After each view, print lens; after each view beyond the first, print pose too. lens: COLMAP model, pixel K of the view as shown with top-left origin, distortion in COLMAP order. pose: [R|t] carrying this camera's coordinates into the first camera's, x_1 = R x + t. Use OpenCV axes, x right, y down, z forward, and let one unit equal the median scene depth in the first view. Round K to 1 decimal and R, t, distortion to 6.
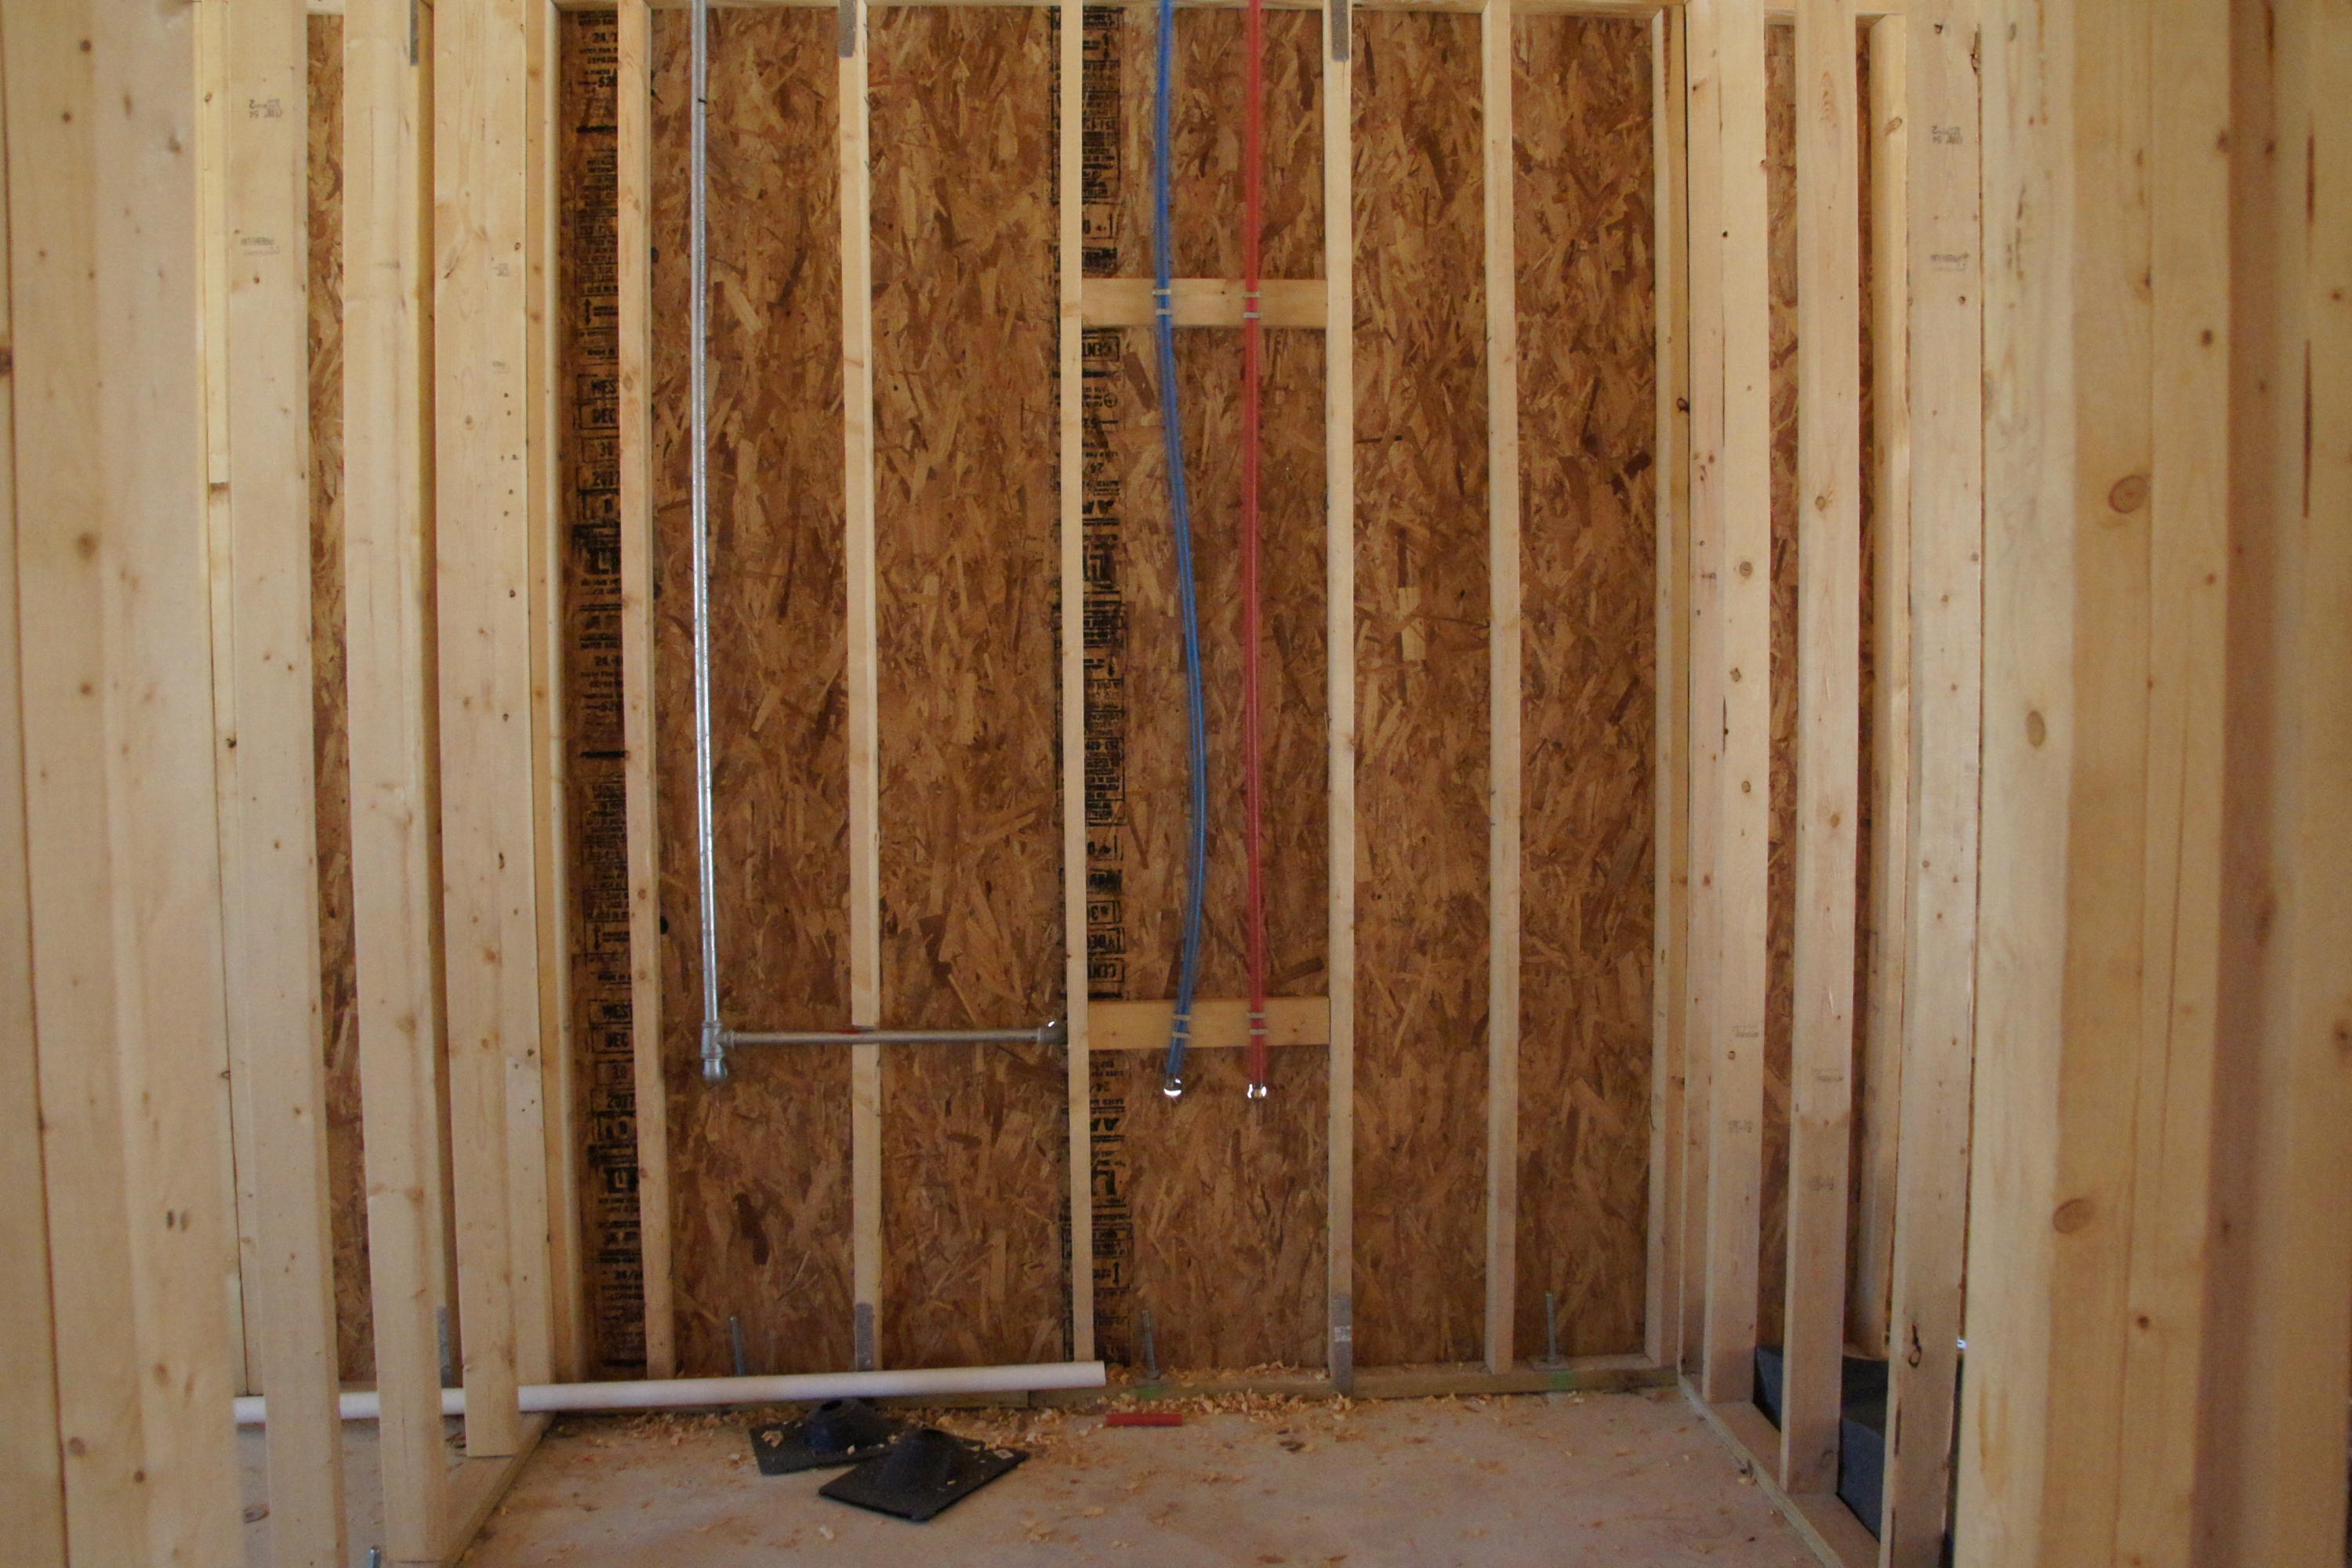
lens RADIAL K [[1914.6, 0, 1175.7], [0, 1914.6, 784.7], [0, 0, 1]] dist [-0.162269, 0.050155]
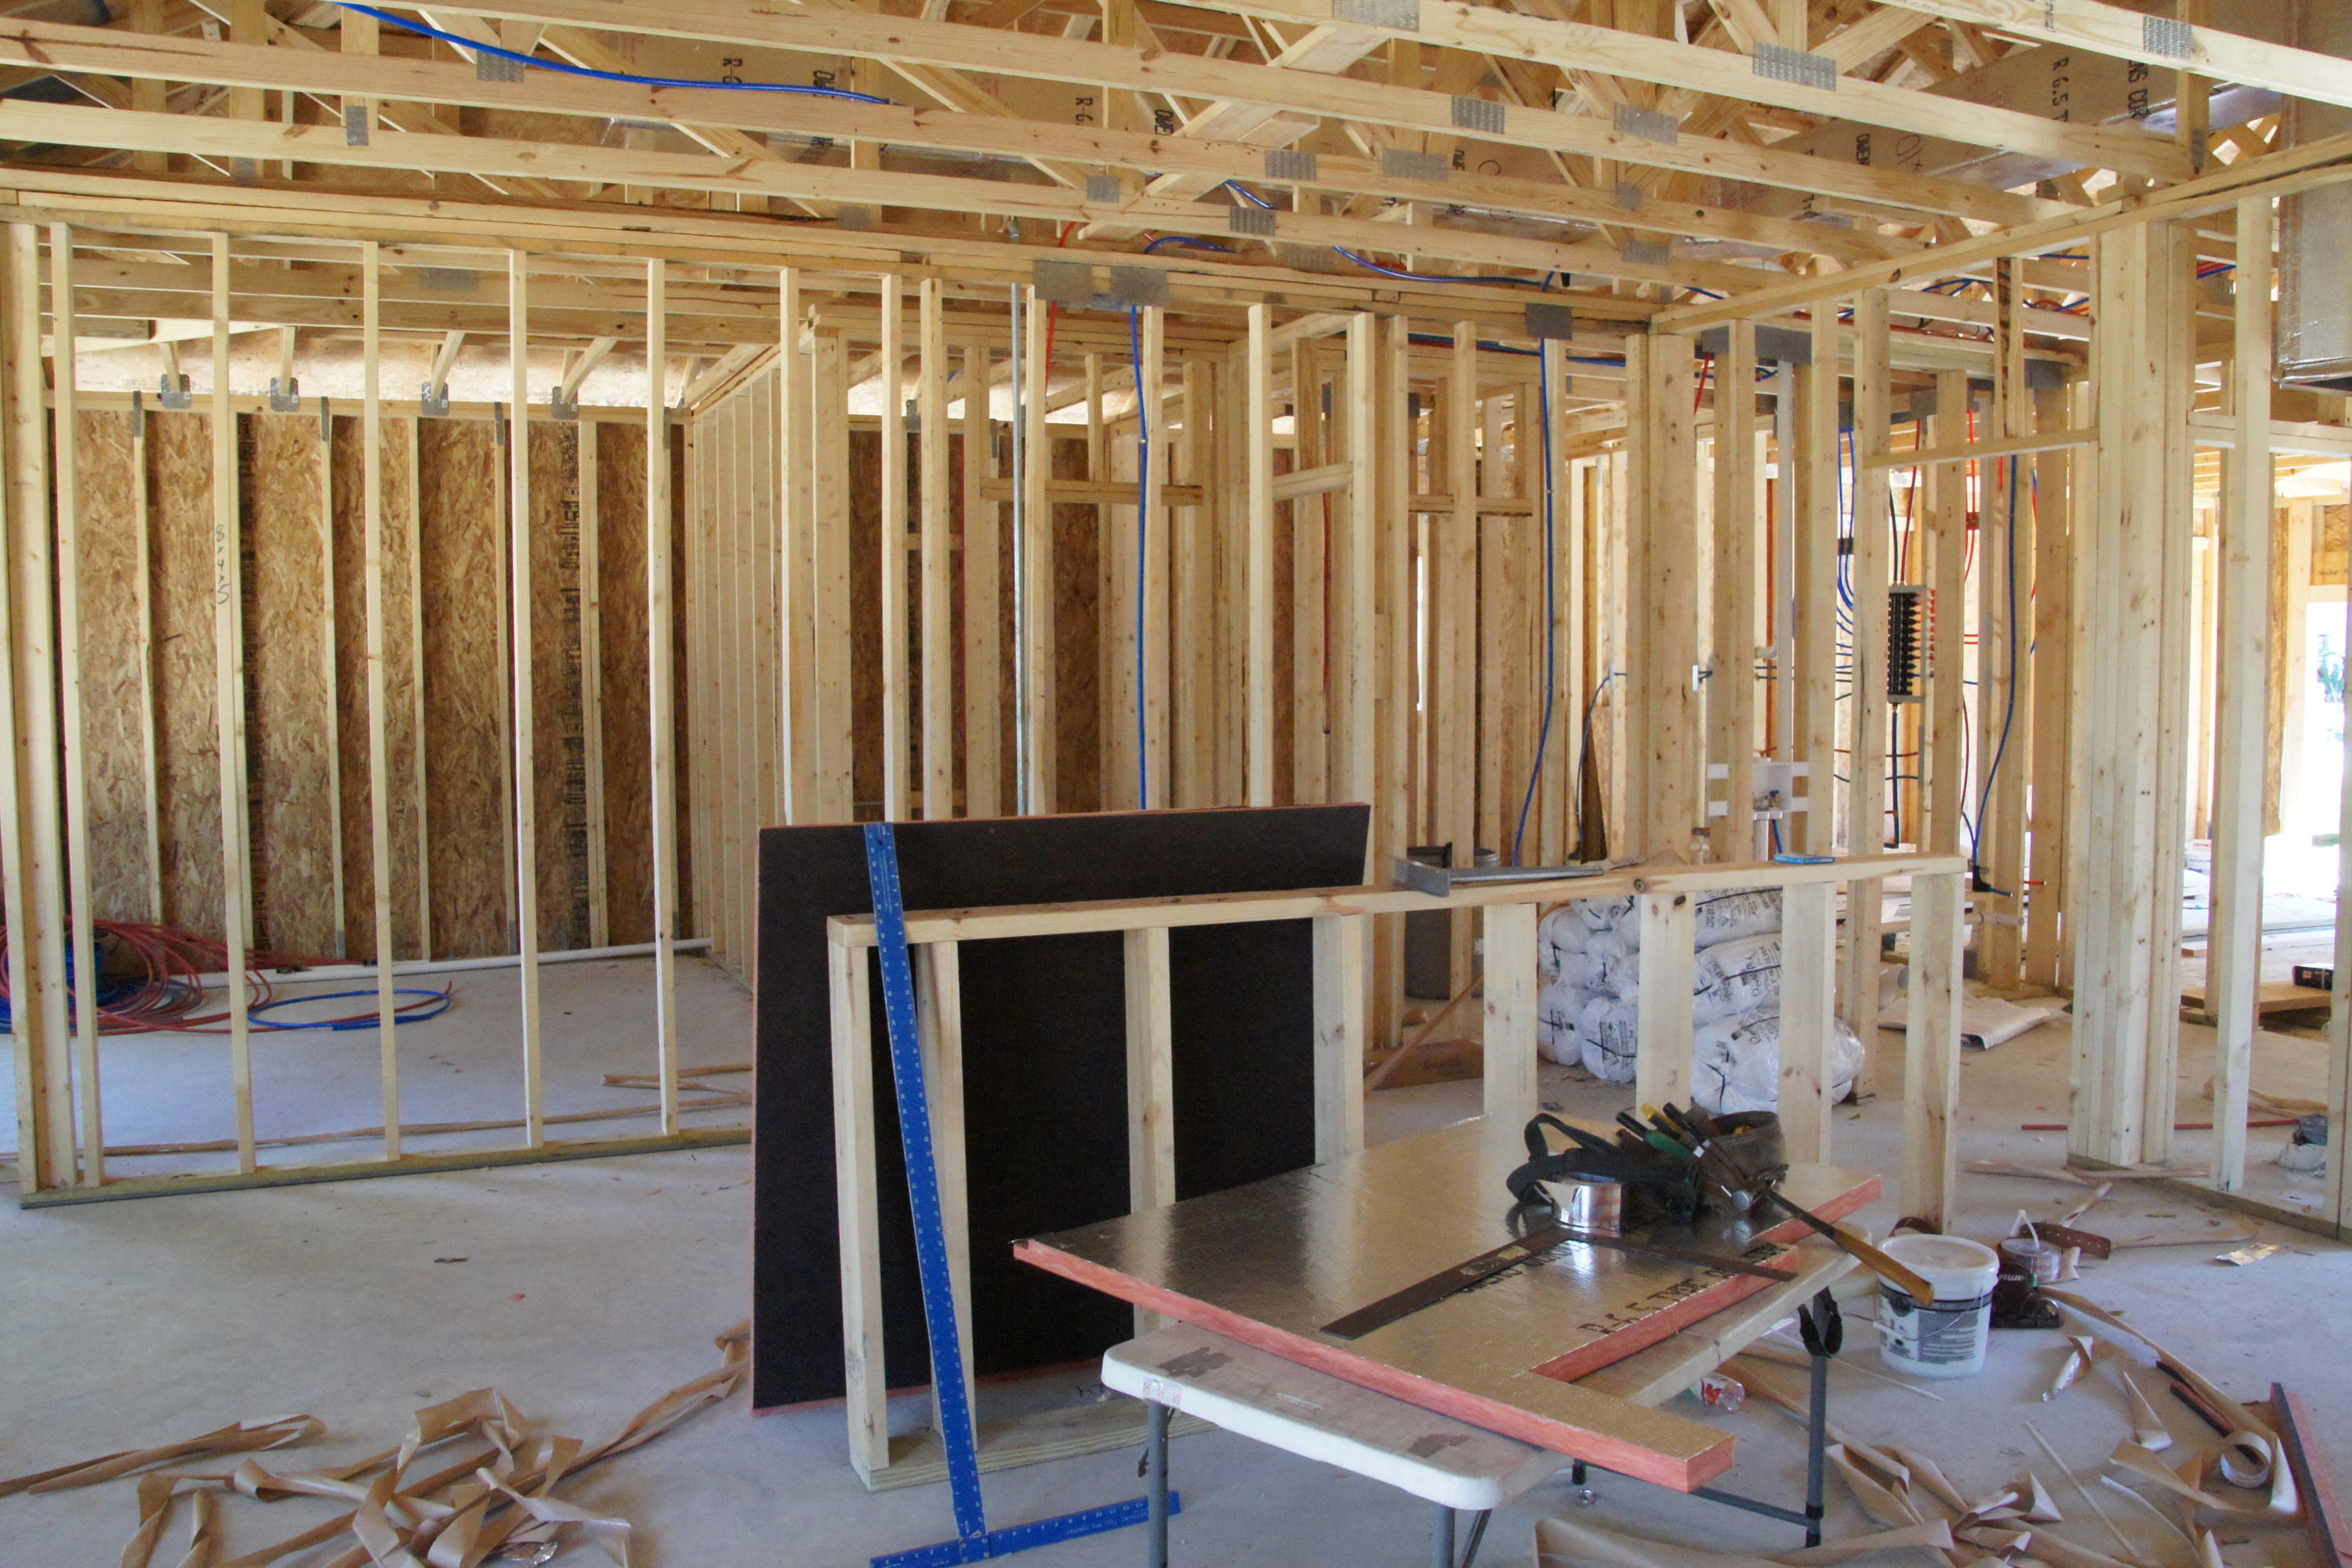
lens RADIAL K [[1914.6, 0, 1176.8], [0, 1914.6, 784.7], [0, 0, 1]] dist [-0.162269, 0.050155]
pose [[0.952262, -0.016766, 0.304821, -0.511585], [0.015884, 0.999859, 0.005375, 0.095827], [-0.304868, -0.000277, 0.952394, -1.764448]]
